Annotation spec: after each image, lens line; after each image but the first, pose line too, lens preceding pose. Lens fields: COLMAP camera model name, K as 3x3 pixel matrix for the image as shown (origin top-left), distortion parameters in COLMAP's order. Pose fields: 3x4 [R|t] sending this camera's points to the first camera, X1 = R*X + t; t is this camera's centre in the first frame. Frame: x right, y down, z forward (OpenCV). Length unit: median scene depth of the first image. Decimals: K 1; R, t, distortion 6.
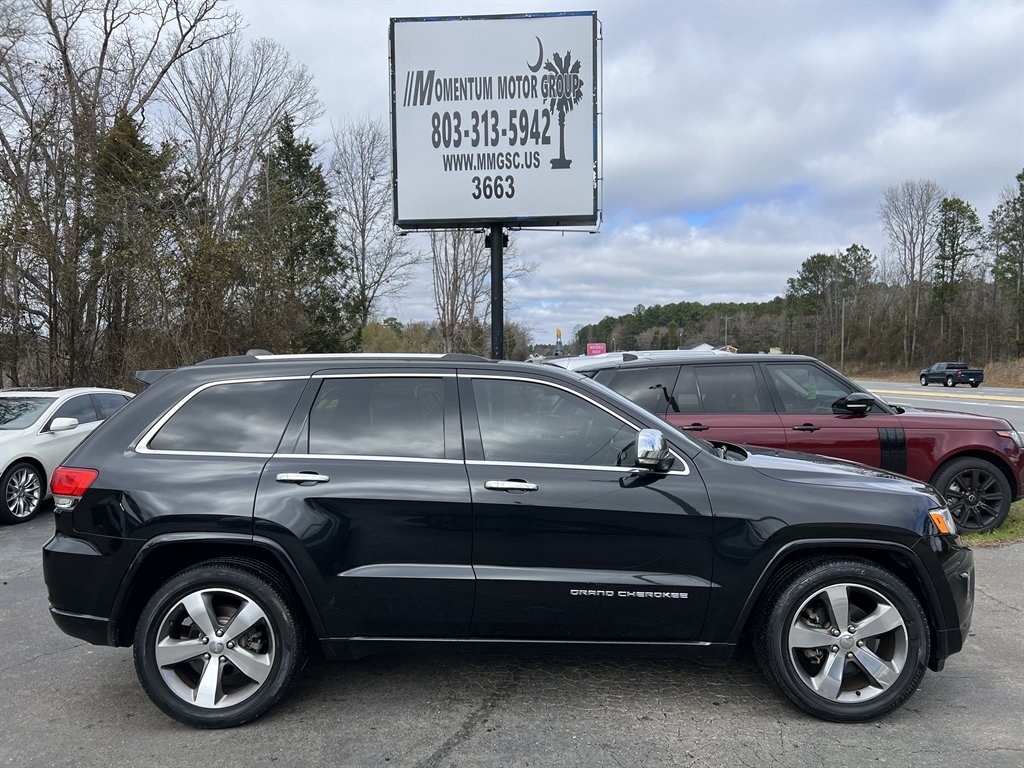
lens RADIAL K [[790.2, 0, 510.3], [0, 790.2, 378.6], [0, 0, 1]] dist [0.046703, -0.052357]
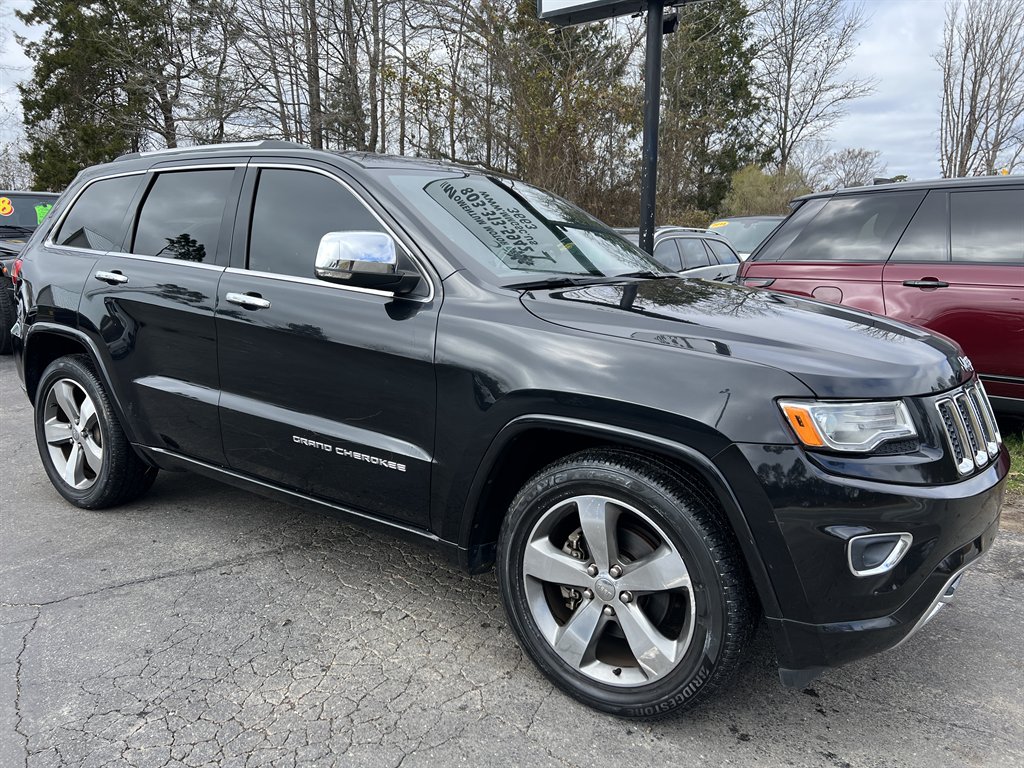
lens RADIAL K [[790.2, 0, 510.3], [0, 790.2, 378.6], [0, 0, 1]] dist [0.046703, -0.052357]
pose [[0.817099, 0.119393, -0.563999, 0.687758], [-0.024243, 0.984570, 0.173301, 0.066776], [0.575987, -0.127931, 0.807386, 0.485616]]
